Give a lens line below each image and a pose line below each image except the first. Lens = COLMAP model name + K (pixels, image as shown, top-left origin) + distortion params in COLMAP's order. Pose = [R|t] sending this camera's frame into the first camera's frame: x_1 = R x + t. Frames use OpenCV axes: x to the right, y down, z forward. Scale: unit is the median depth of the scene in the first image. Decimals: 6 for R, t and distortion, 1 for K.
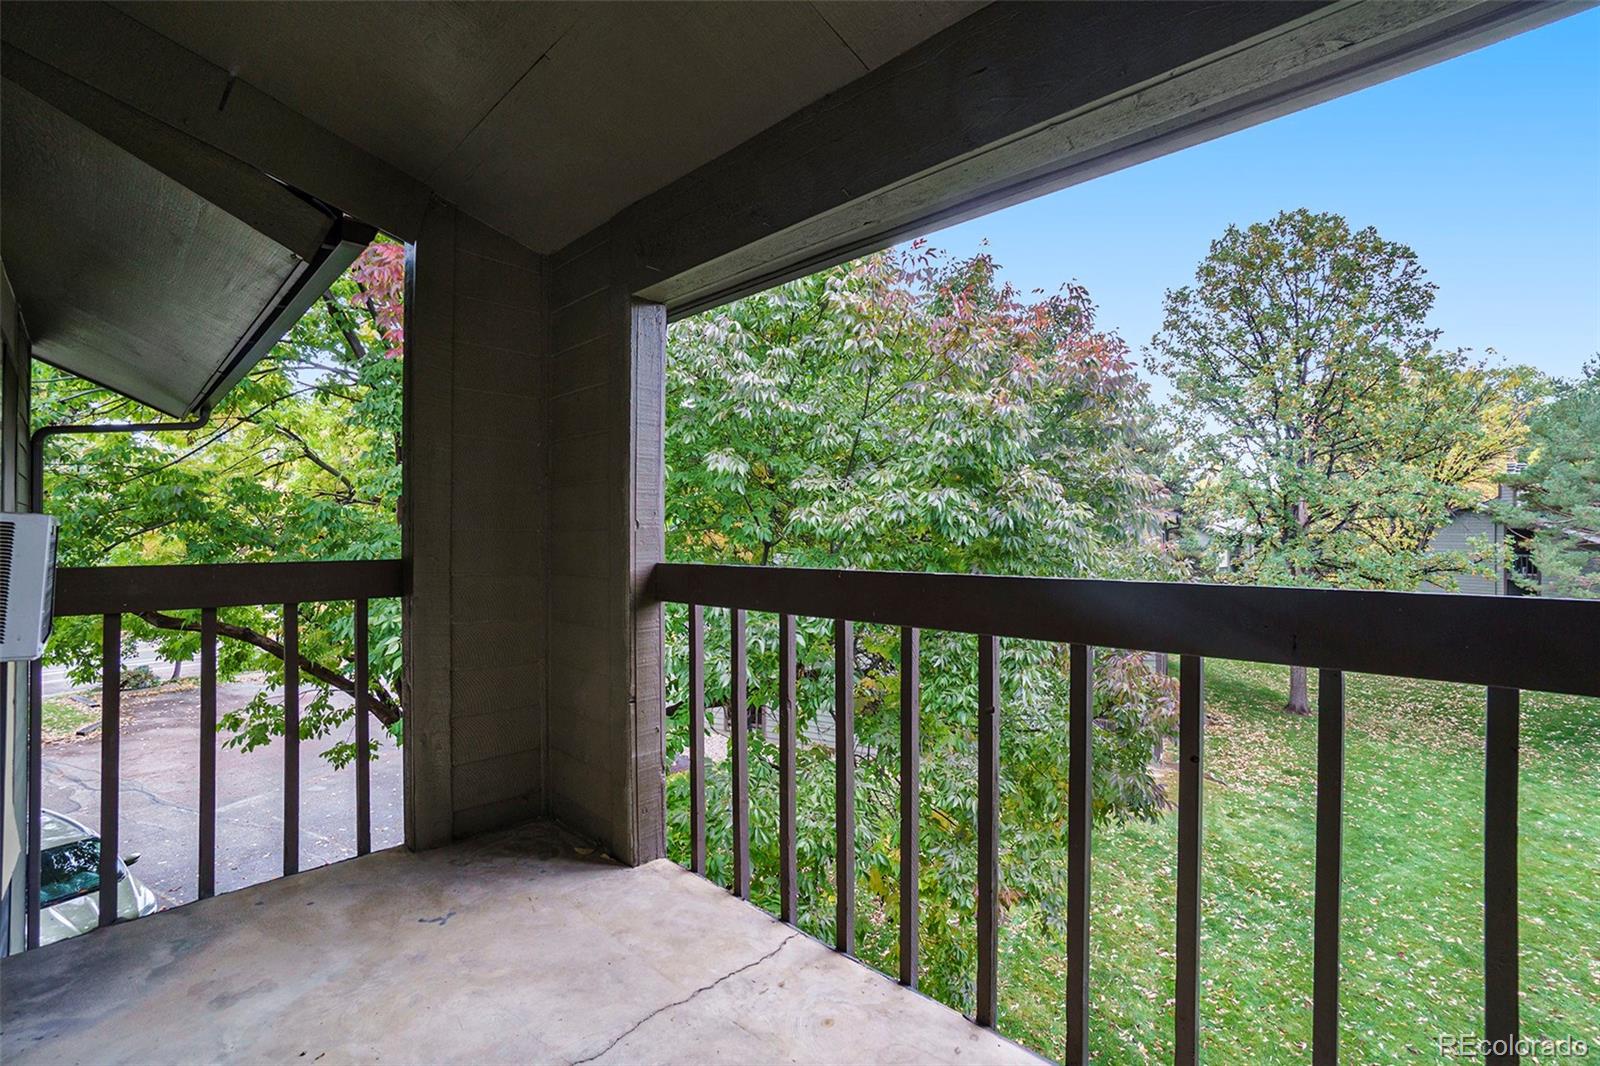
lens RADIAL K [[700.8, 0, 795.4], [0, 700.8, 533.1], [0, 0, 1]] dist [-0.022157, 0.001316]
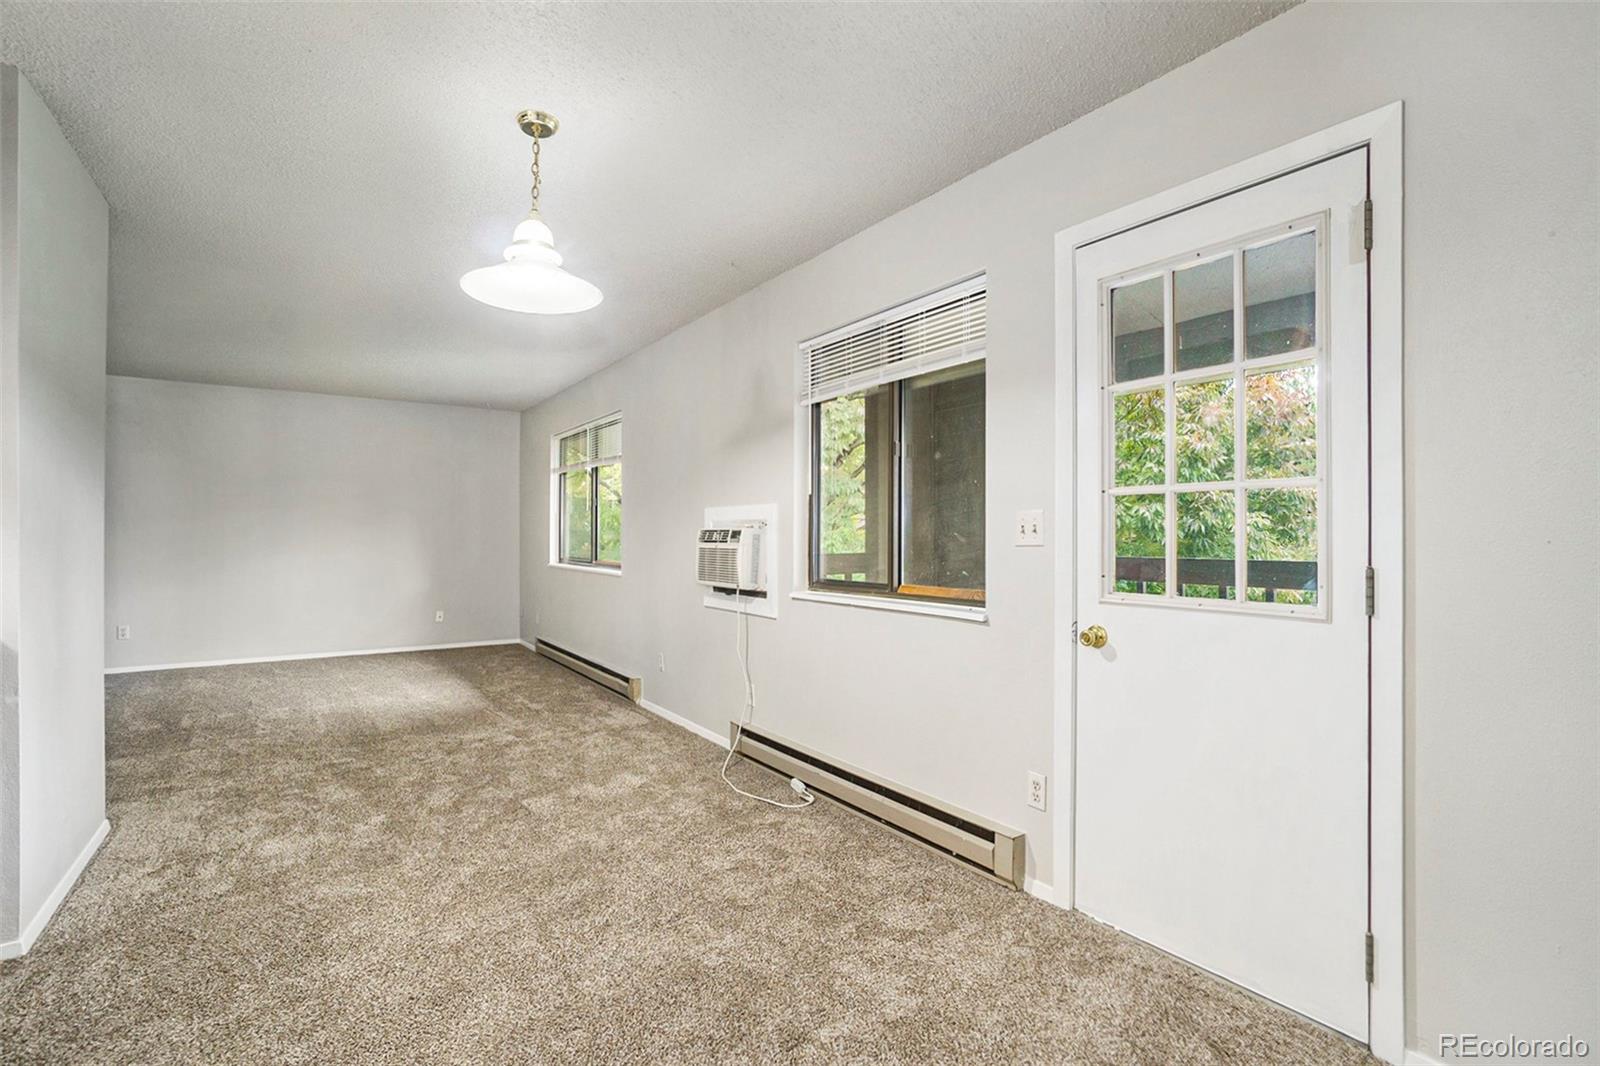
lens RADIAL K [[700.8, 0, 804.2], [0, 700.8, 537.9], [0, 0, 1]] dist [-0.022157, 0.001316]
pose [[0.983684, -0.000458, -0.179905, -0.202917], [0.002216, 0.999952, 0.009568, -0.009871], [0.179892, -0.009811, 0.983637, -0.448514]]
